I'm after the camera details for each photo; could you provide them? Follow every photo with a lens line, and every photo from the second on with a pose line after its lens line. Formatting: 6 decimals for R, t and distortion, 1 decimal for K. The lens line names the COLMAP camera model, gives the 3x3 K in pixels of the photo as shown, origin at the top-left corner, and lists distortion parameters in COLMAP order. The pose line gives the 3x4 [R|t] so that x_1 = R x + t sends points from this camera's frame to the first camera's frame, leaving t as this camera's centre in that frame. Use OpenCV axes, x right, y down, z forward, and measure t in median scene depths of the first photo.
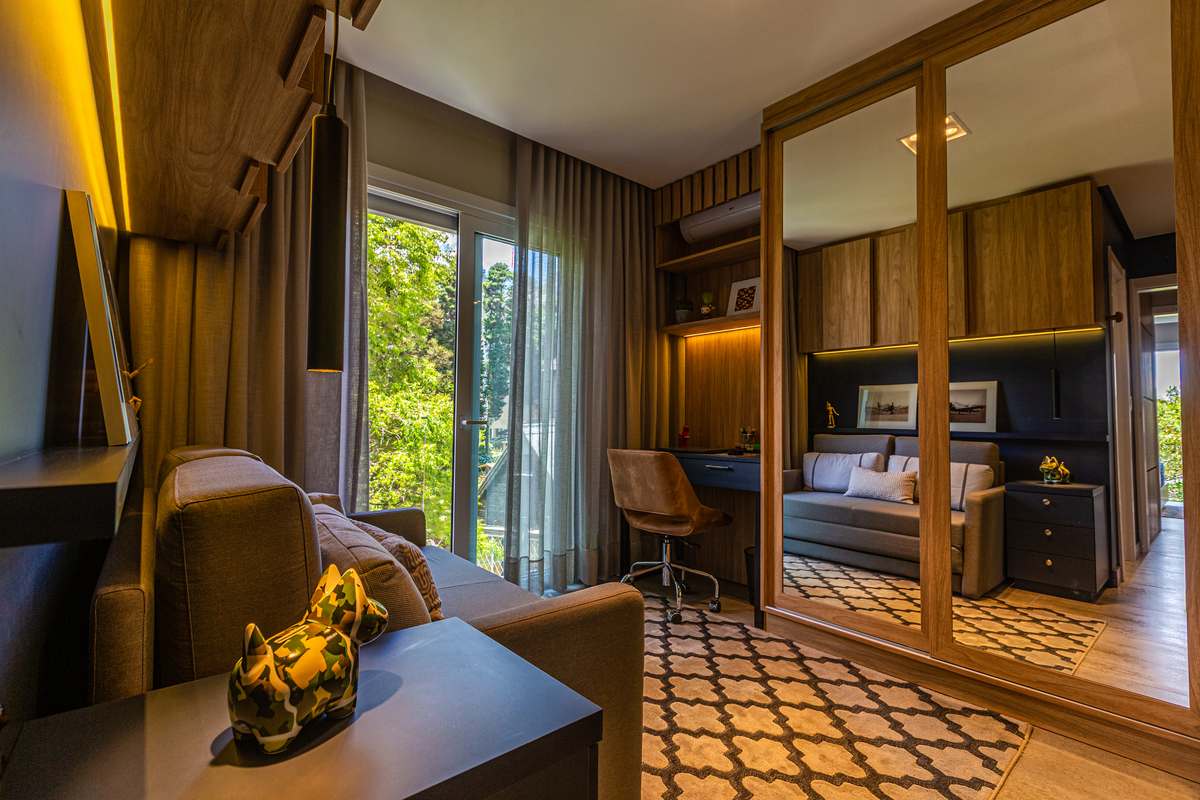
lens RADIAL K [[544.8, 0, 600.4], [0, 544.8, 399.2], [0, 0, 1]] dist [0.006112, -0.000837]
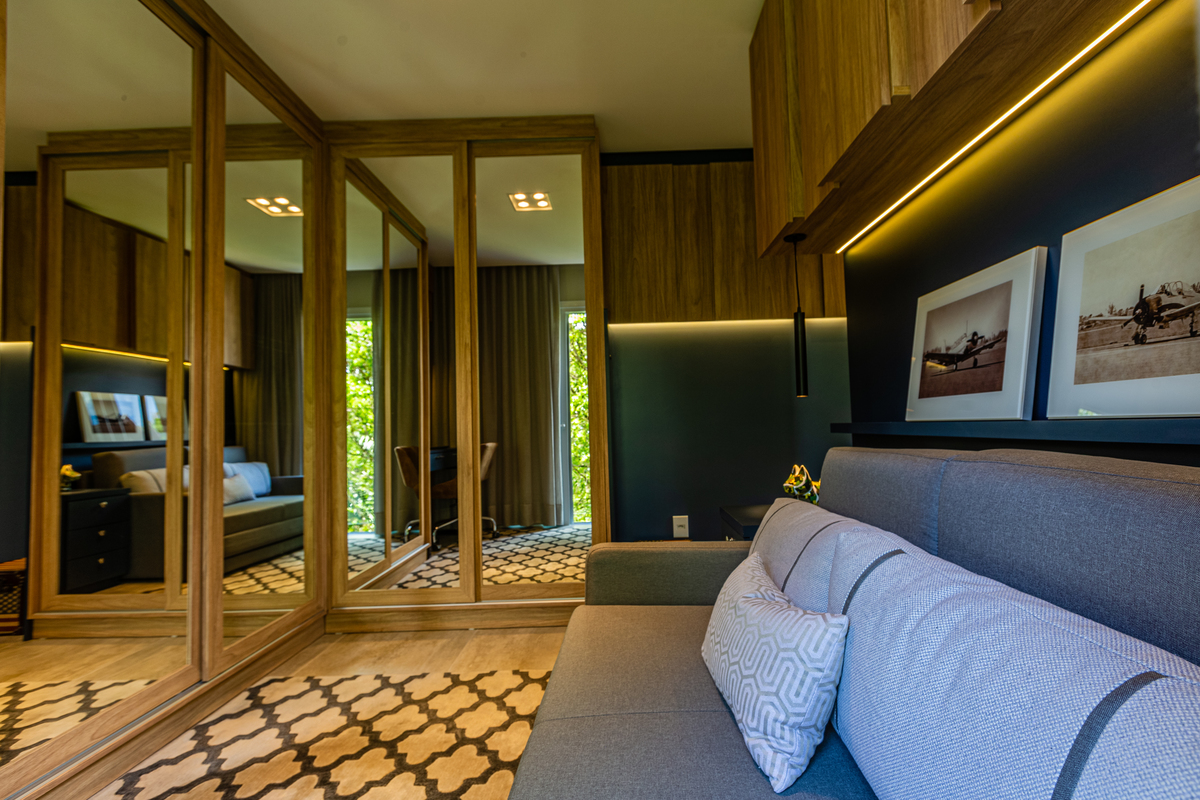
lens RADIAL K [[544.8, 0, 601.7], [0, 544.8, 401.6], [0, 0, 1]] dist [0.006112, -0.000837]
pose [[-0.745869, 0.036051, 0.665116, -0.589714], [-0.012640, 0.997588, -0.068246, 0.048680], [-0.665972, -0.059310, -0.743615, 1.381071]]
